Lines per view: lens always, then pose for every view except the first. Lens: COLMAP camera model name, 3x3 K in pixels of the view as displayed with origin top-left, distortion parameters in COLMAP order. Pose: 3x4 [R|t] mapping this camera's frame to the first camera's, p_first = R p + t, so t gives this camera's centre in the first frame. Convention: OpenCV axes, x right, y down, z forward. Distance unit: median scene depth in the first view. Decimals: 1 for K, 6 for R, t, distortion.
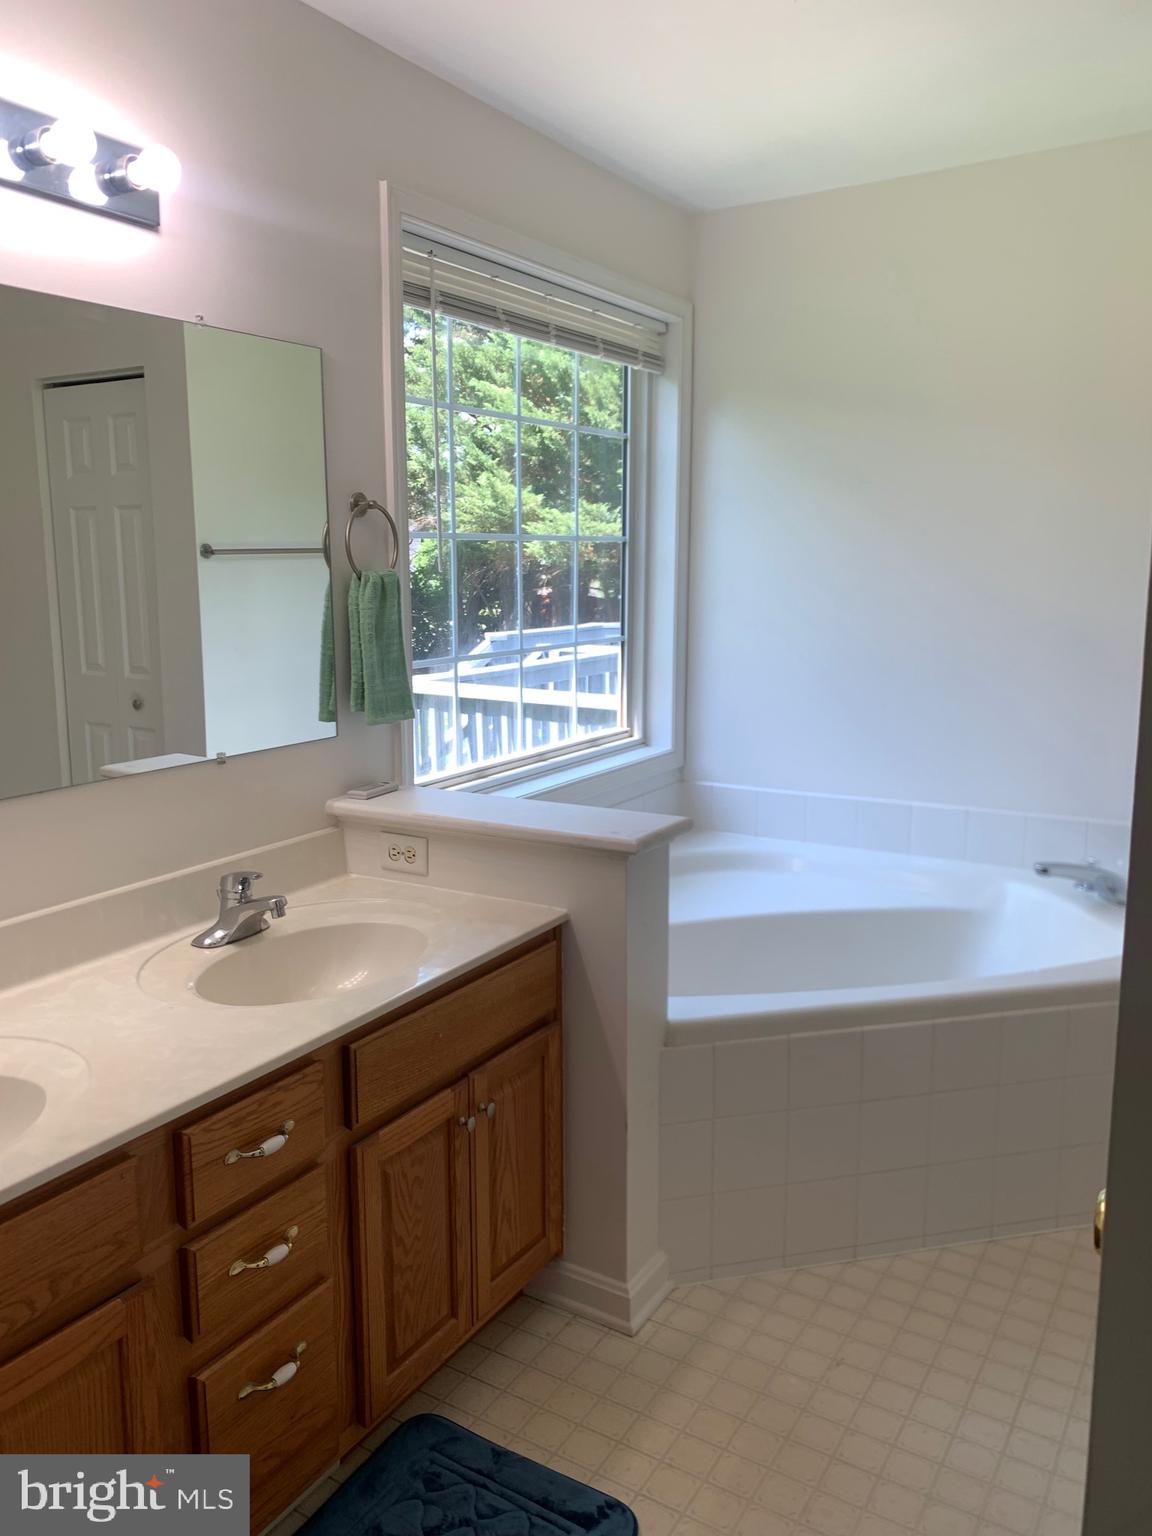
lens RADIAL K [[1168.1, 0, 593.6], [0, 1168.1, 730.9], [0, 0, 1]] dist [0.005516, -0.008095]
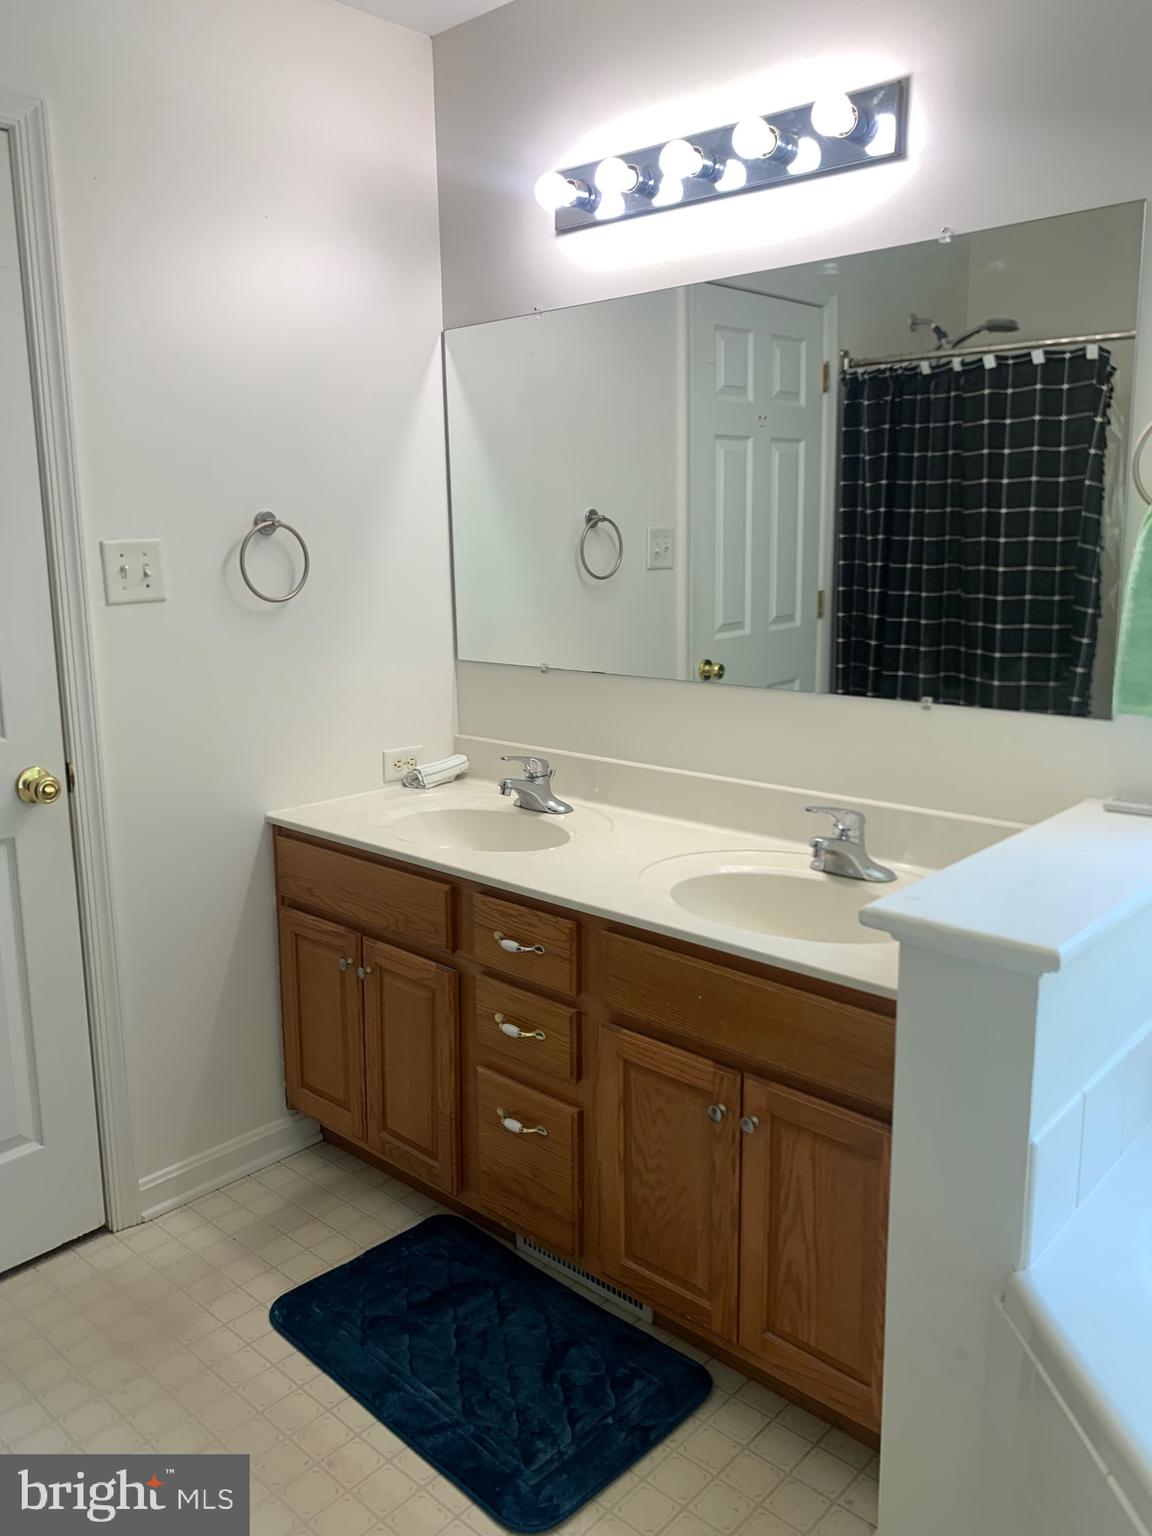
lens RADIAL K [[1229.4, 0, 577.8], [0, 1229.4, 762.8], [0, 0, 1]] dist [0.000879, -0.005317]
pose [[-0.183849, 0.194717, -0.963475, 0.859195], [-0.150757, 0.963000, 0.223389, -0.138614], [0.971325, 0.186321, -0.147692, 1.072382]]
